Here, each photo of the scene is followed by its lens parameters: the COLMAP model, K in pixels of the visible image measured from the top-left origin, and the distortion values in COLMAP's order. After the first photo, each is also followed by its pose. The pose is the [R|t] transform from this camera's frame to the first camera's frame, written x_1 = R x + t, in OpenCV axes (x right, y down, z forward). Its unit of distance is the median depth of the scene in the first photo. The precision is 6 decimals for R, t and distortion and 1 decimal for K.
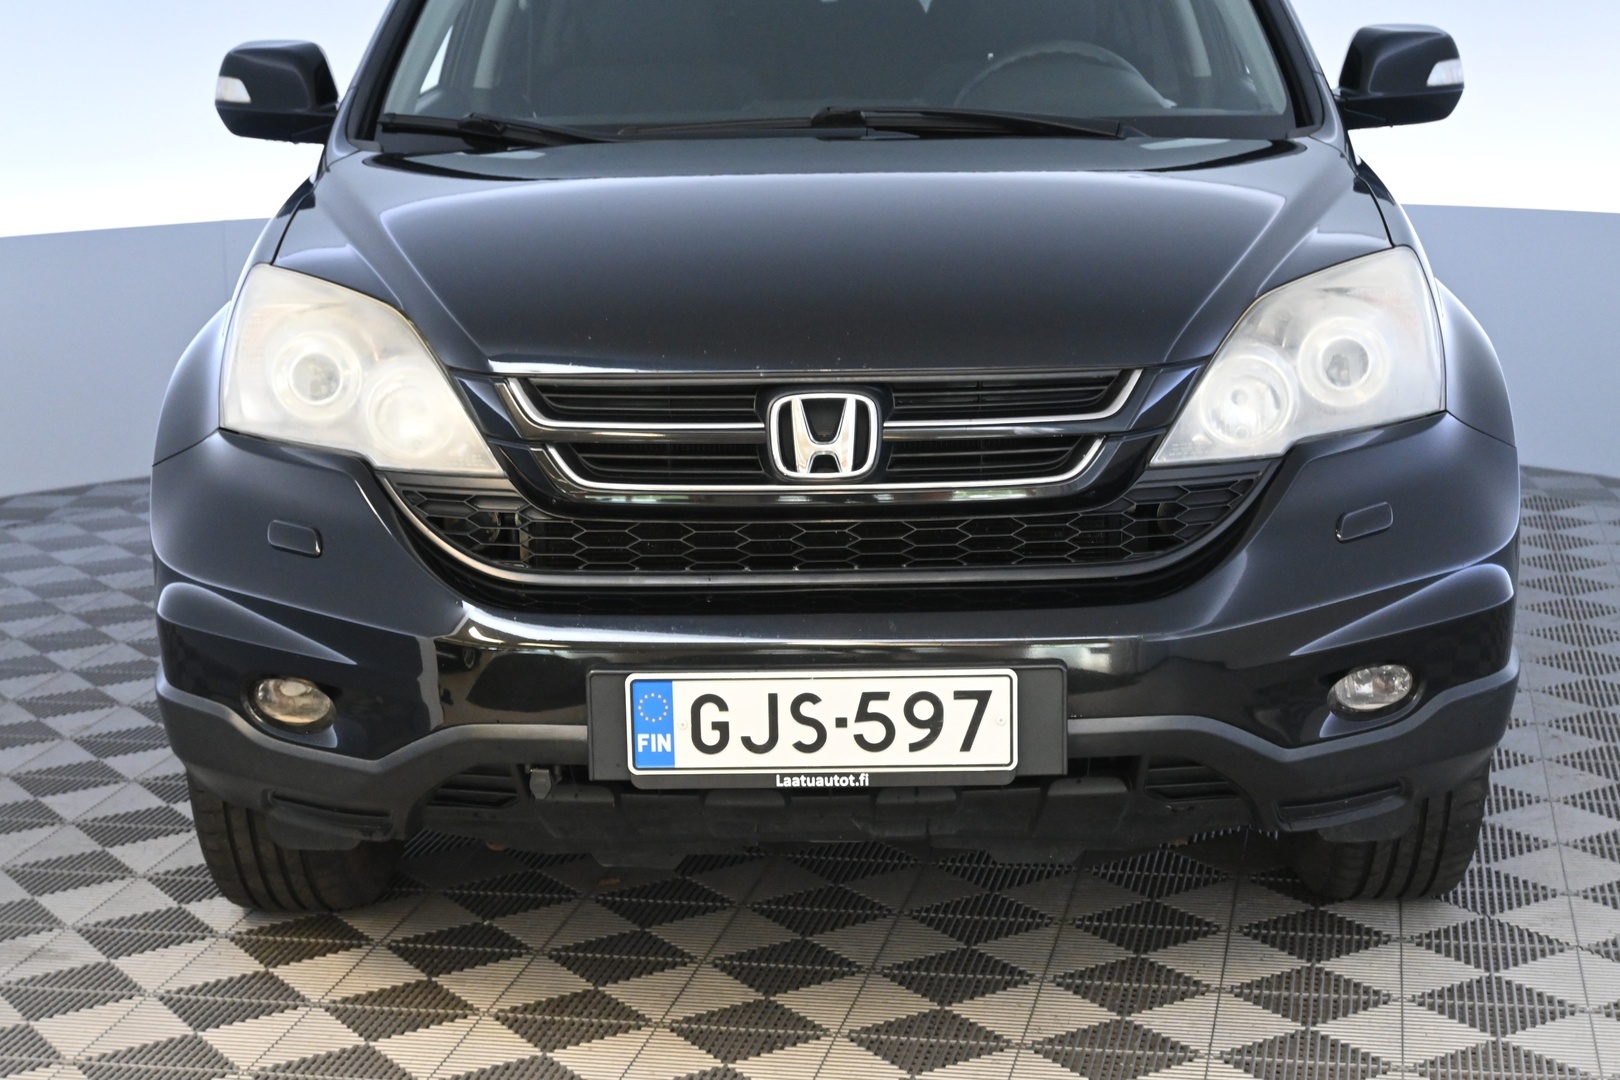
lens RADIAL K [[2733.6, 0, 808.6], [0, 2733.6, 540.1], [0, 0, 1]] dist [0.024010, 0.000000]
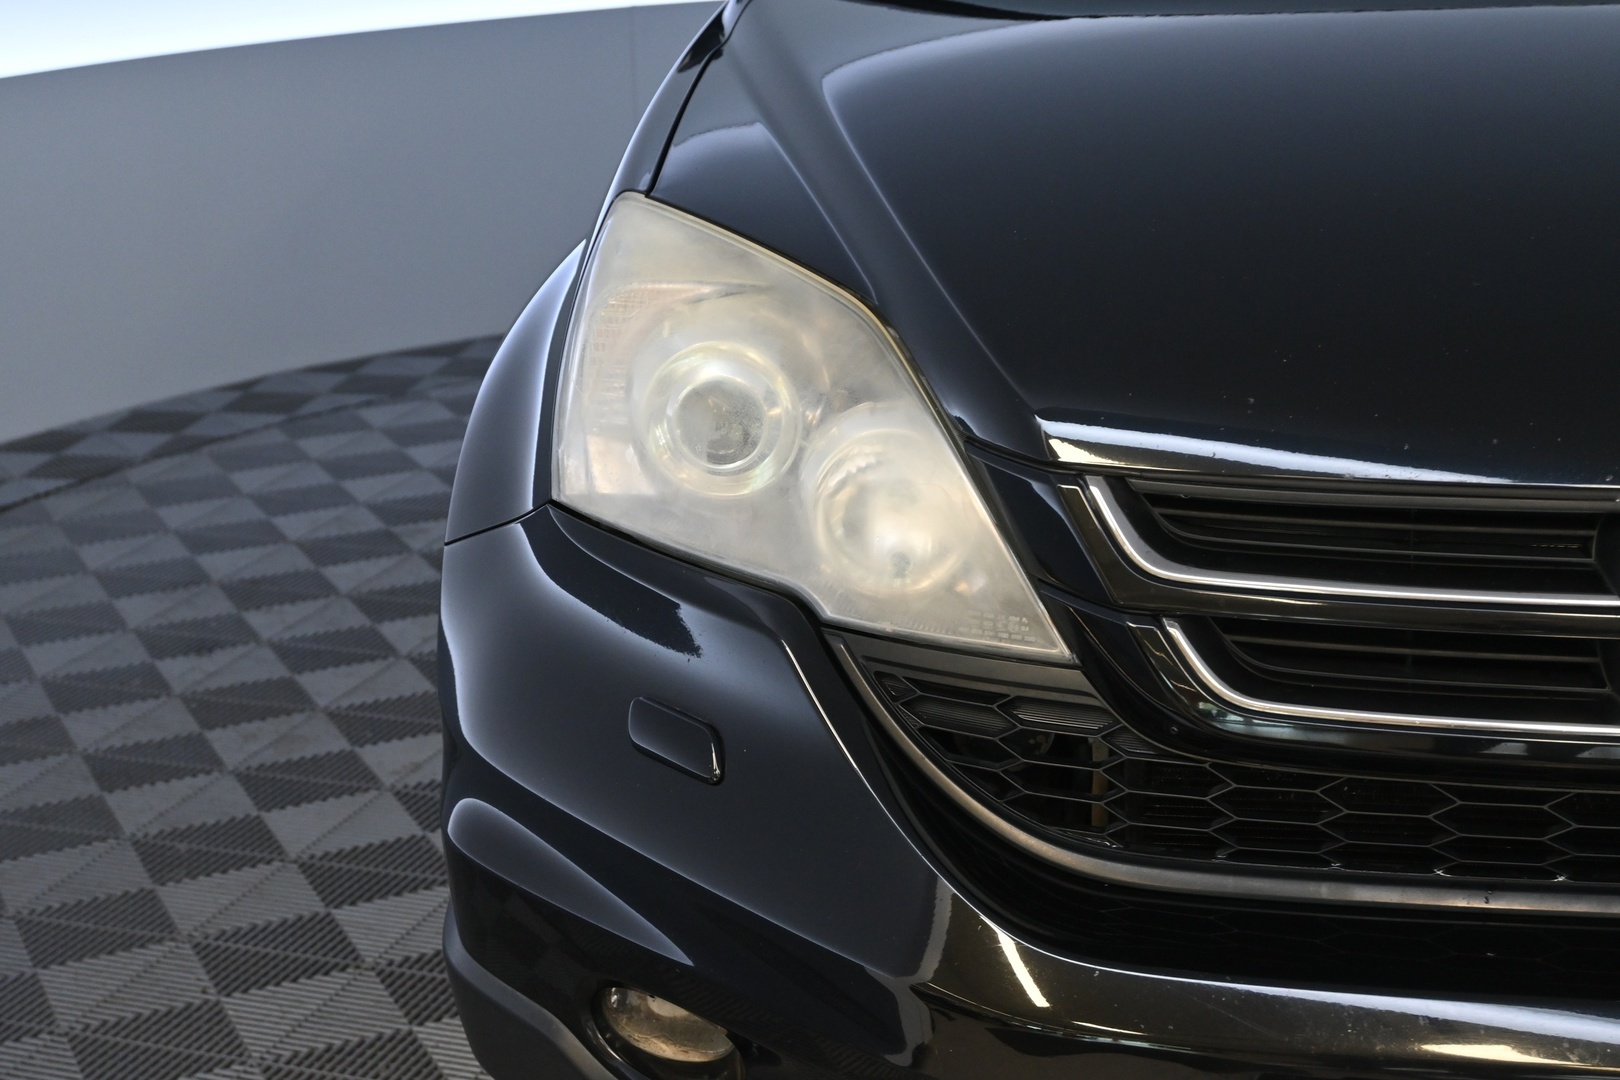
lens RADIAL K [[2733.6, 0, 810.9], [0, 2733.6, 538.8], [0, 0, 1]] dist [0.024010, 0.000000]
pose [[0.987612, 0.028923, -0.154226, -0.077067], [-0.013878, 0.995114, 0.097748, -0.091127], [0.156299, -0.094396, 0.983189, 0.464693]]
